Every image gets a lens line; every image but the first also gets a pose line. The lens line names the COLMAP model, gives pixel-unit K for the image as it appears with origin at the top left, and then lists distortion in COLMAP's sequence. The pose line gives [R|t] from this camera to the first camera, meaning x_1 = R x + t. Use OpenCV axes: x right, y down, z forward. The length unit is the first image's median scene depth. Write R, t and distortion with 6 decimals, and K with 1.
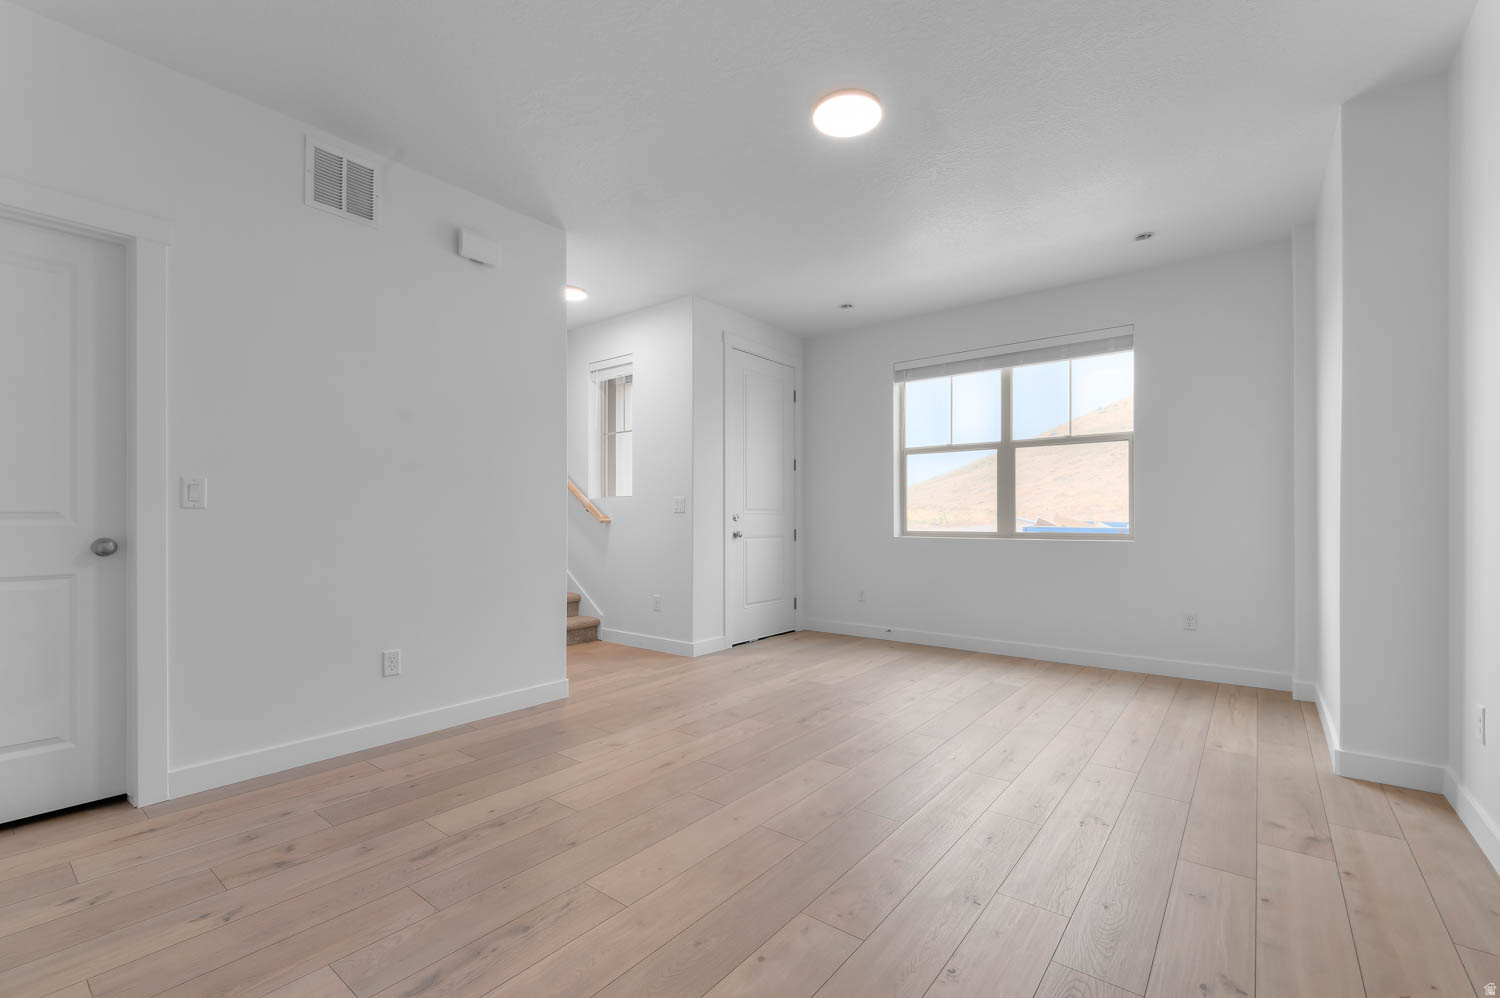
lens RADIAL K [[653.8, 0, 753.0], [0, 653.8, 521.9], [0, 0, 1]] dist [0.004052, -0.000299]
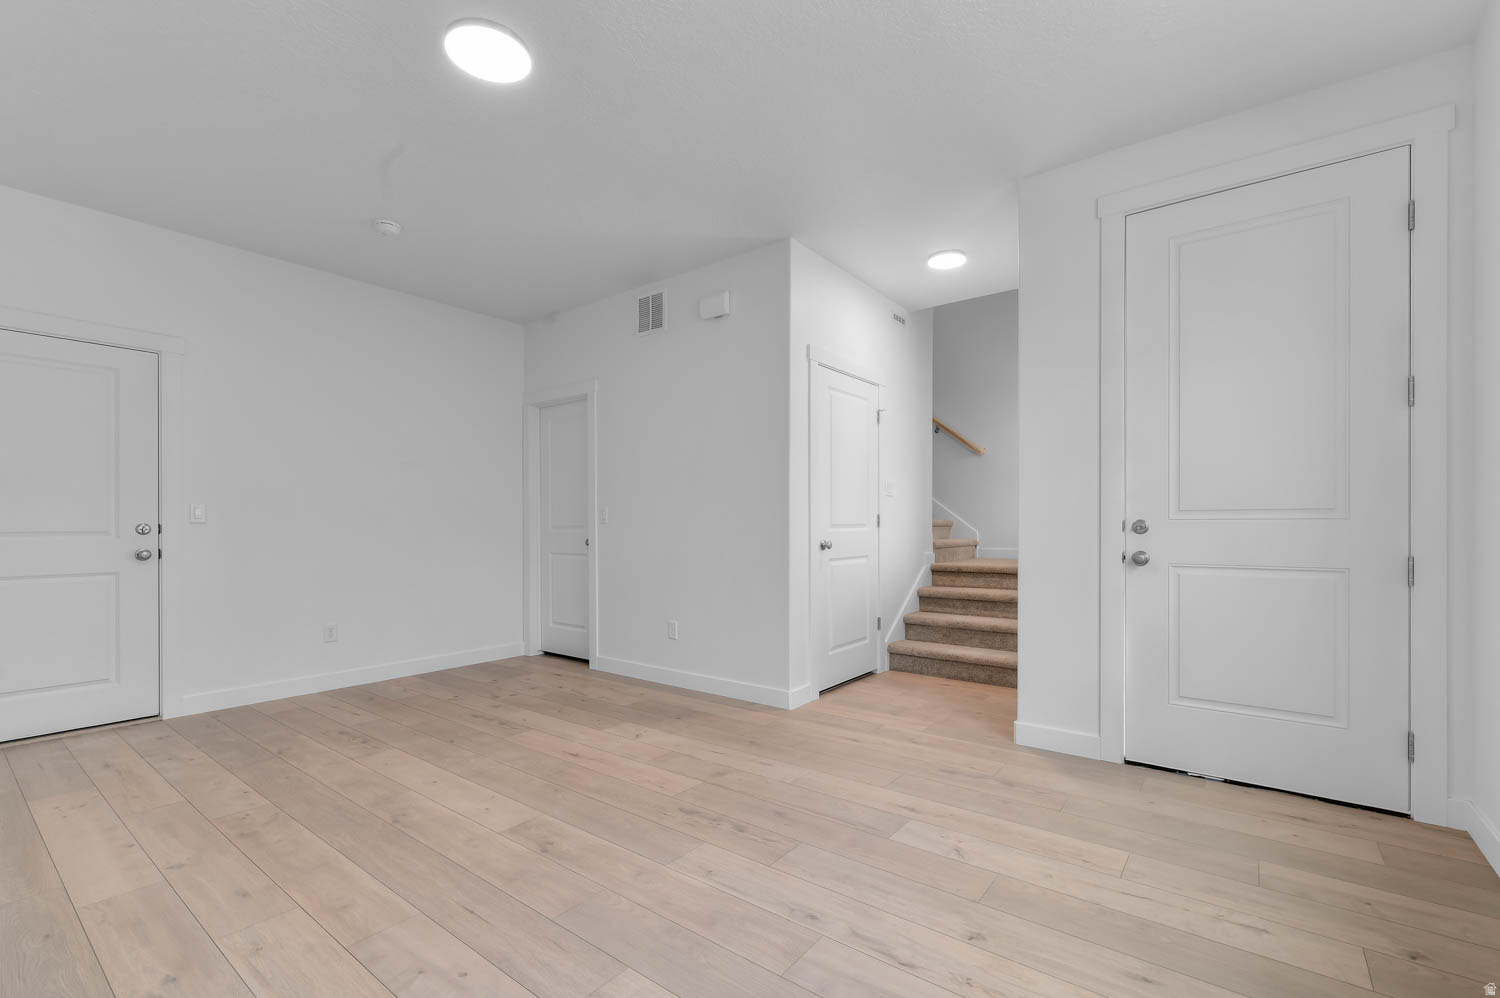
lens RADIAL K [[653.8, 0, 753.0], [0, 653.8, 521.9], [0, 0, 1]] dist [0.004052, -0.000299]
pose [[0.007253, -0.003708, -0.999967, 0.870503], [-0.001642, 0.999992, -0.003720, -0.013709], [0.999972, 0.001669, 0.007247, 1.163370]]
